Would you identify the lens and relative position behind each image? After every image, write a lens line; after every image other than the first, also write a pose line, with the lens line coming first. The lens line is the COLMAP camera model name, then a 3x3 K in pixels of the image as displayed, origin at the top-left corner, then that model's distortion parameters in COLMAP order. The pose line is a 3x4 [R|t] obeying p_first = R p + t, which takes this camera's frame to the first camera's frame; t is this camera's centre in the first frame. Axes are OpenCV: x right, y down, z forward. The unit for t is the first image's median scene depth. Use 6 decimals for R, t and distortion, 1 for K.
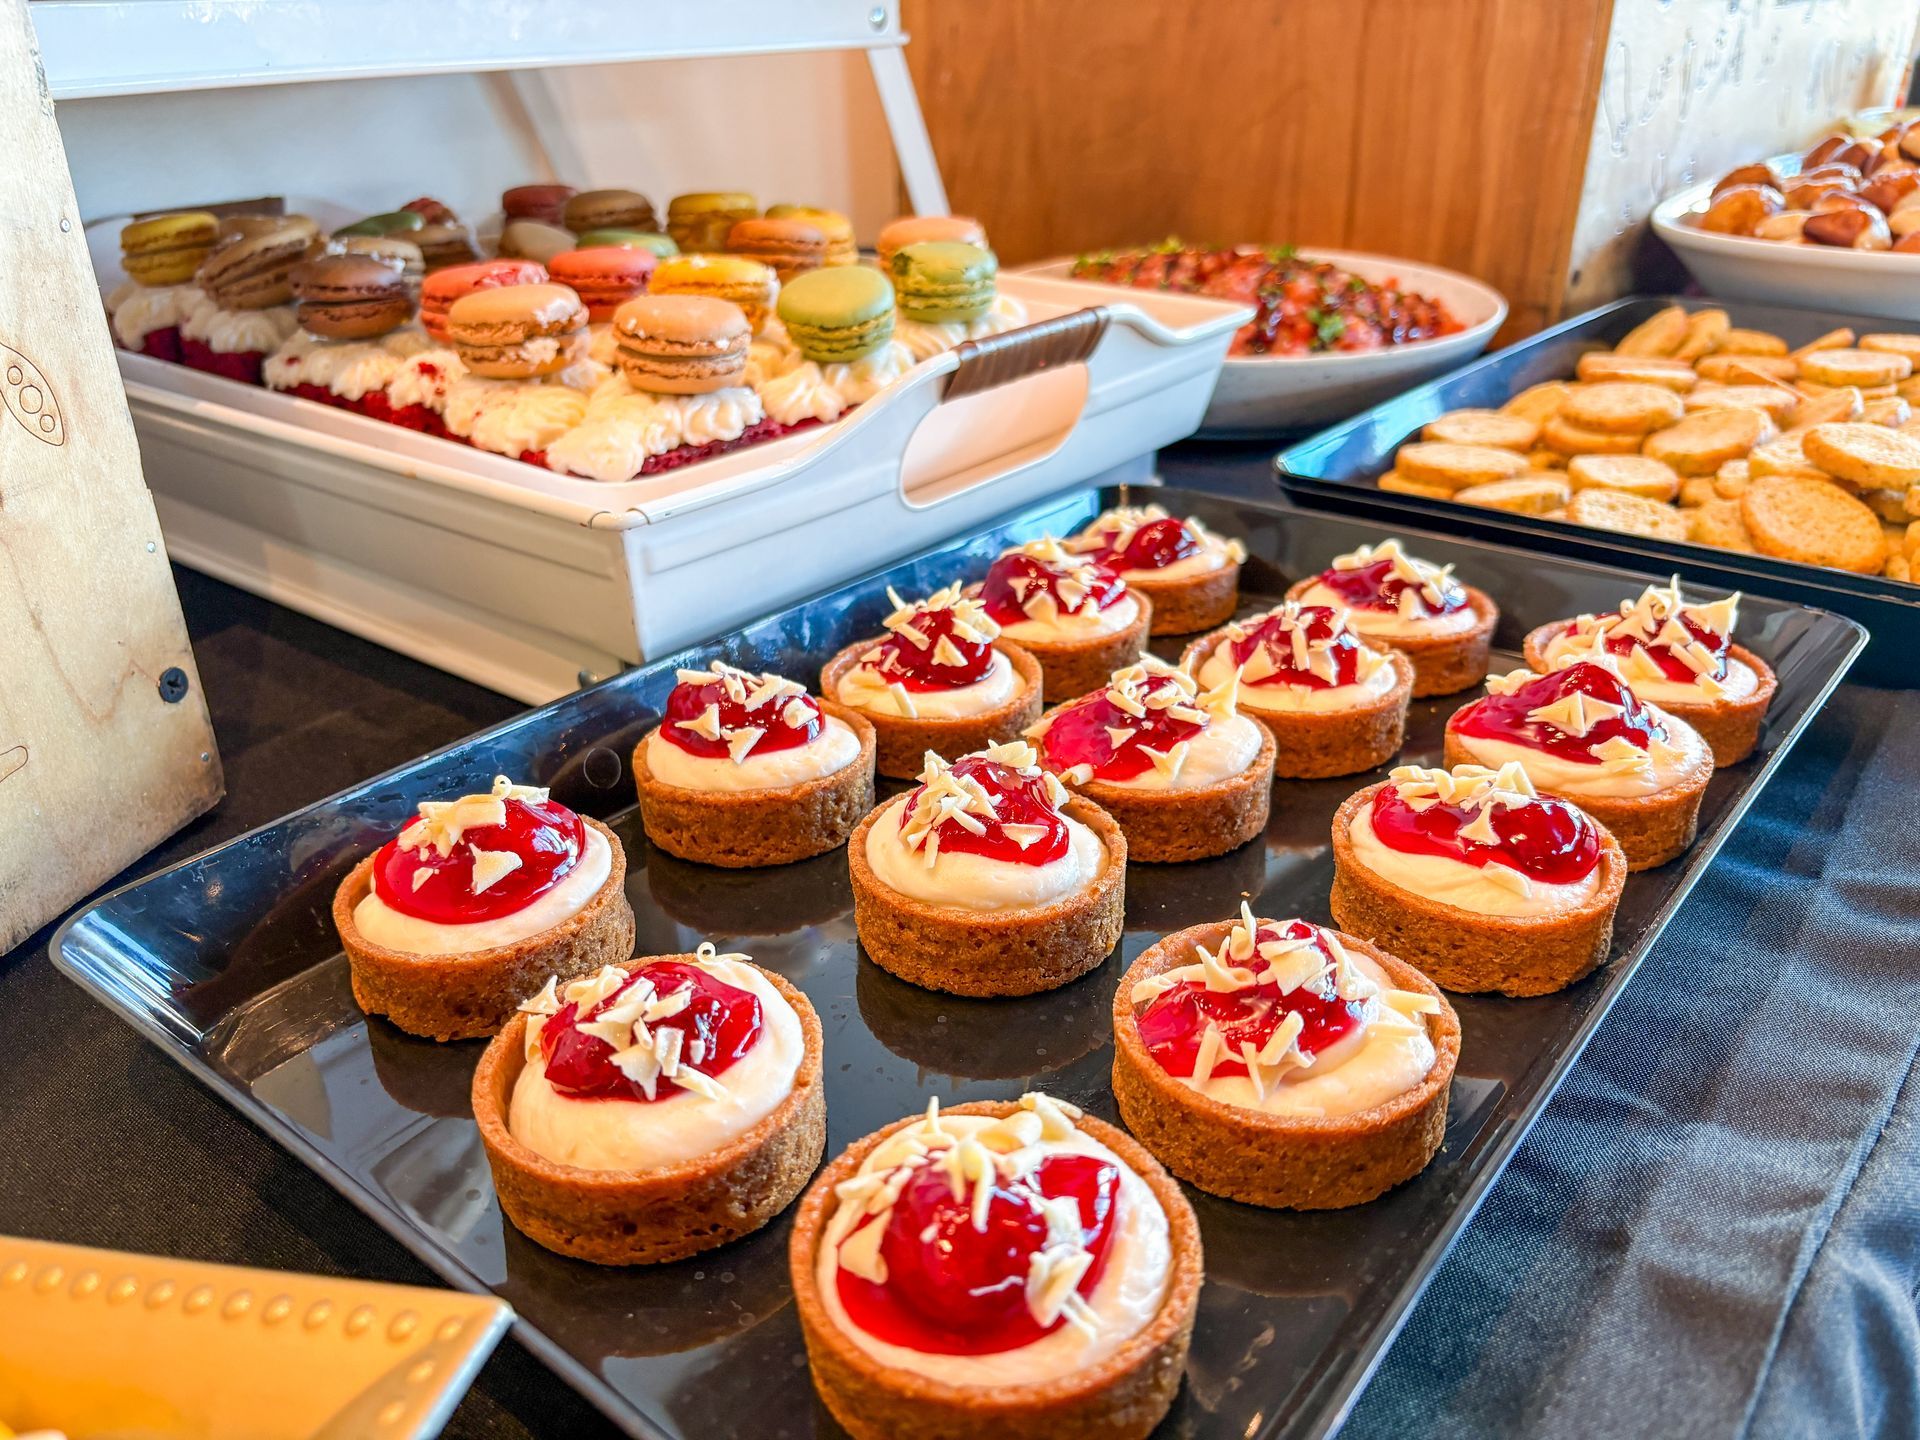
lens RADIAL K [[1506.2, 0, 960.0], [0, 1506.2, 720.0], [0, 0, 1]] dist [0.008186, 0.009936]
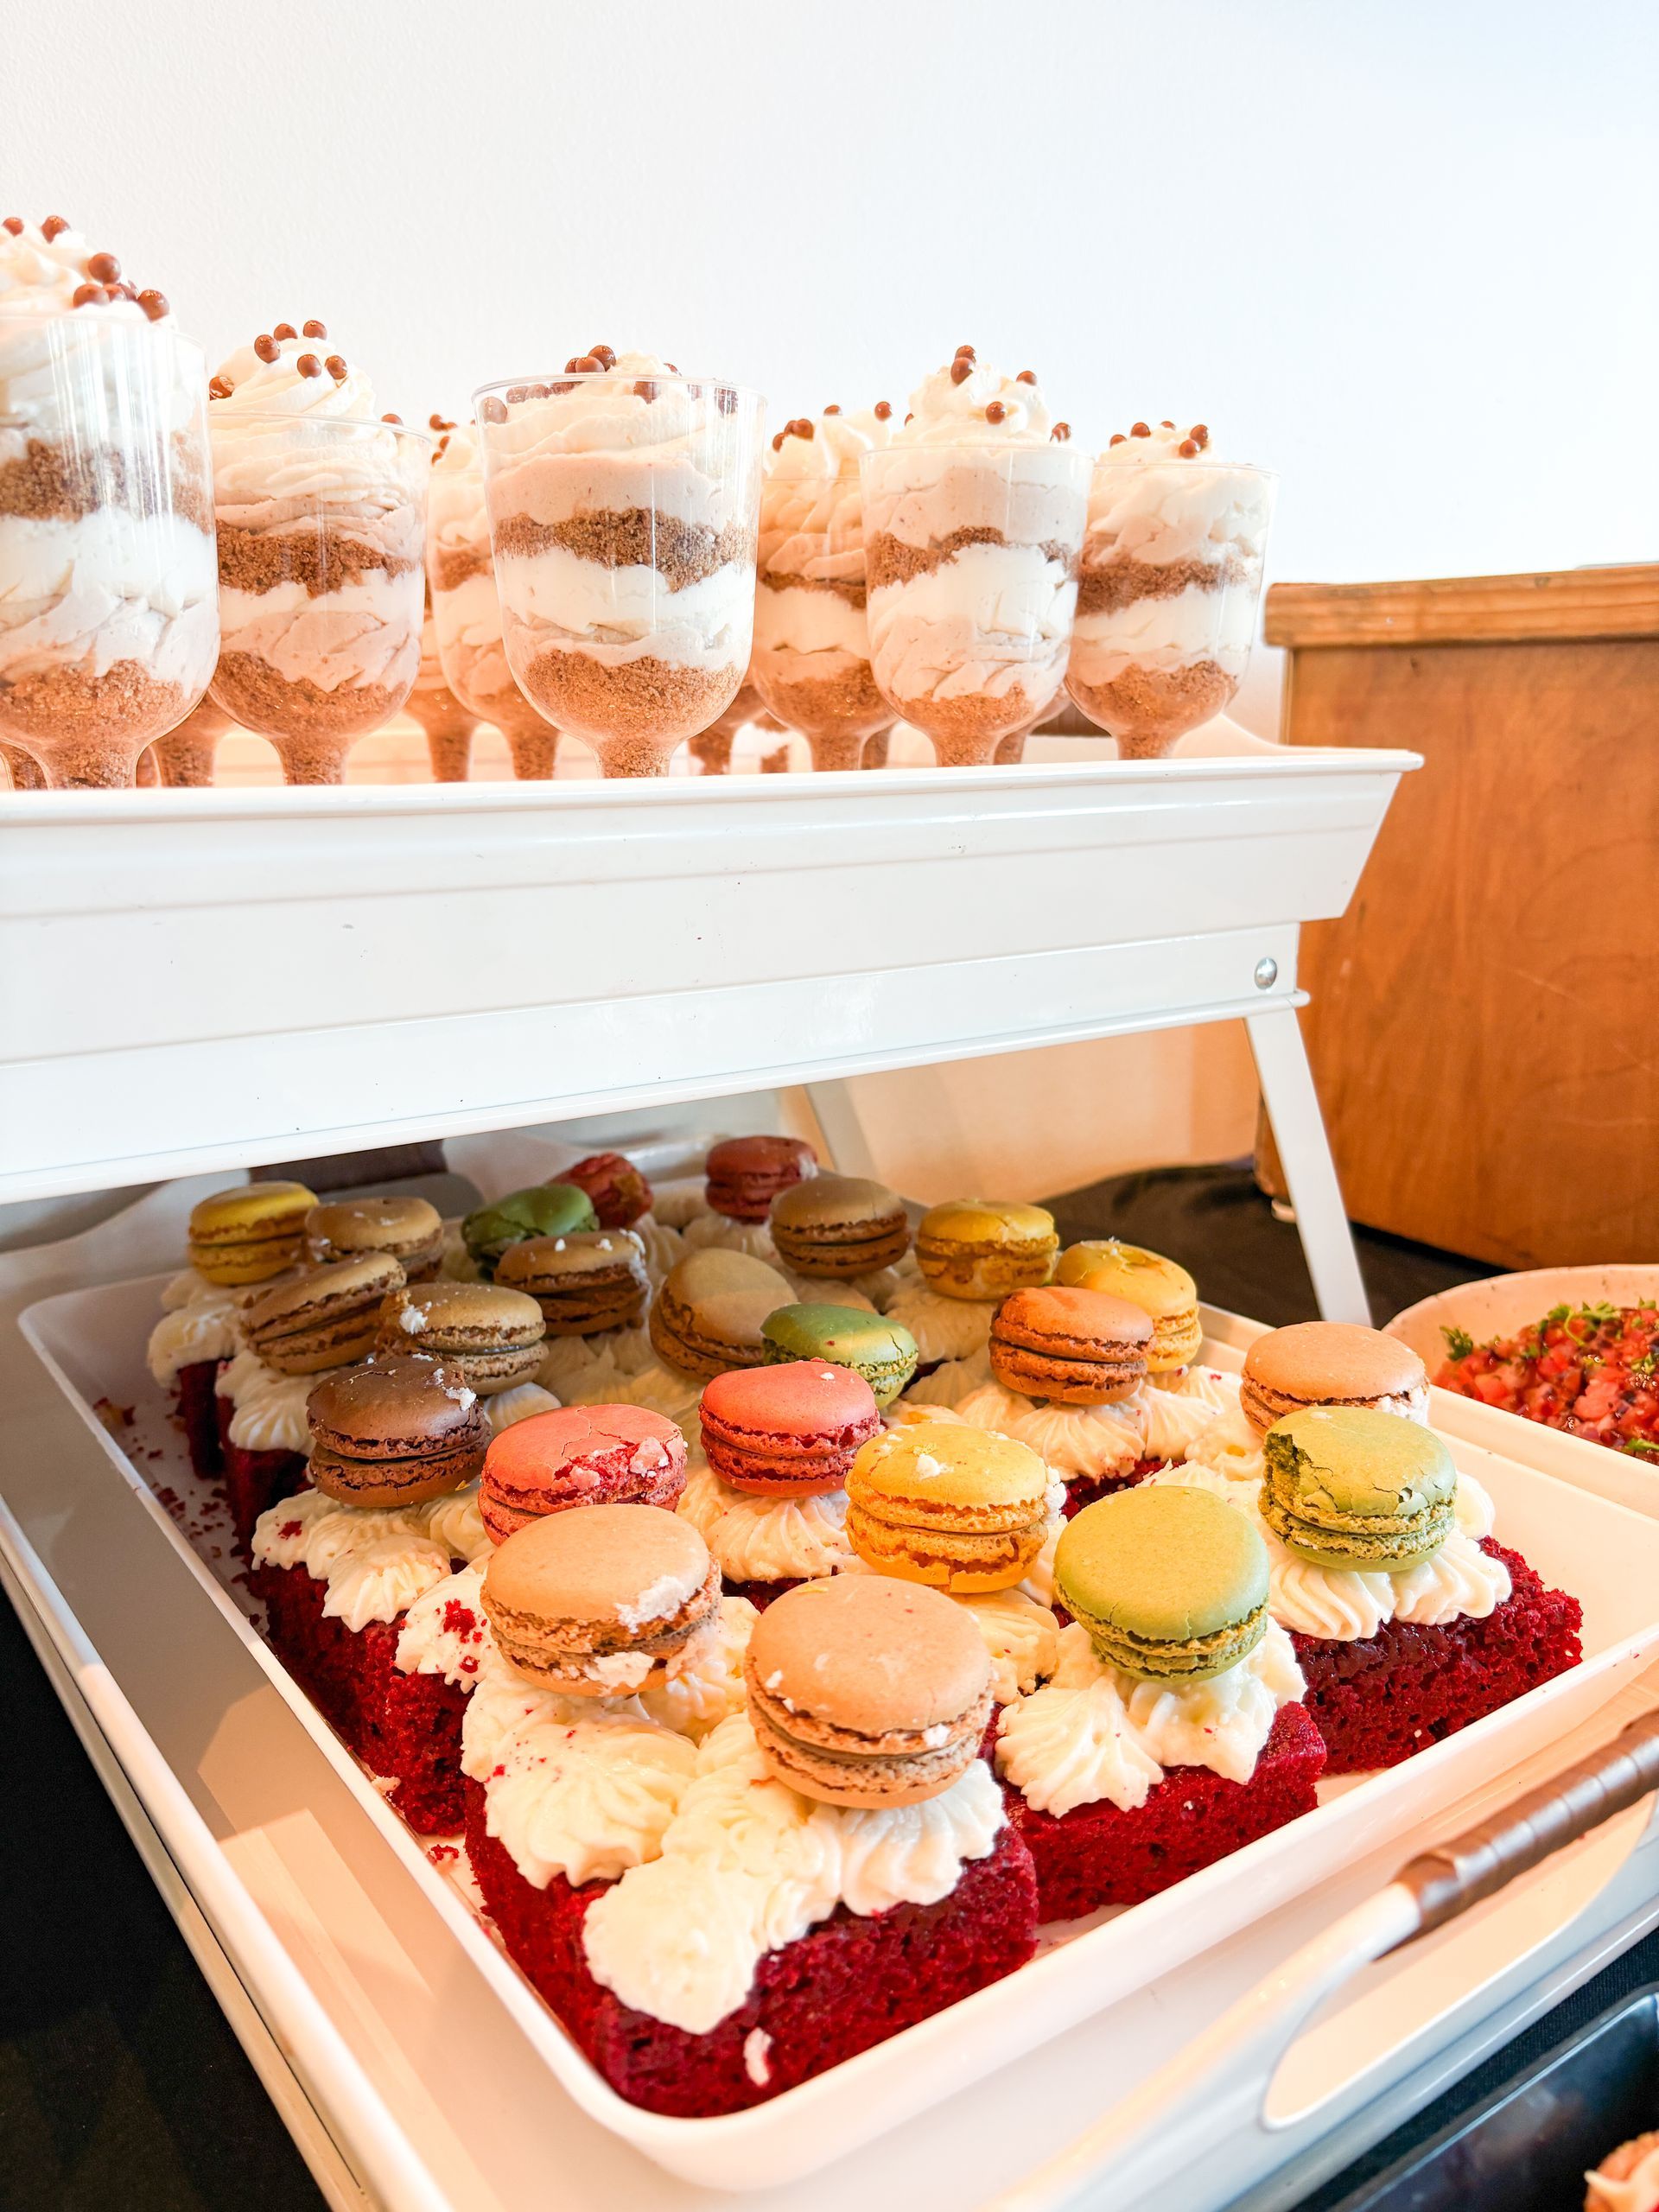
lens RADIAL K [[1735.2, 0, 829.5], [0, 1735.2, 1106.0], [0, 0, 1]] dist [0.008186, 0.009936]
pose [[0.962101, 0.073114, -0.262708, -0.042349], [-0.131319, 0.968545, -0.211368, -0.274013], [0.238990, 0.237856, 0.941439, 0.308607]]
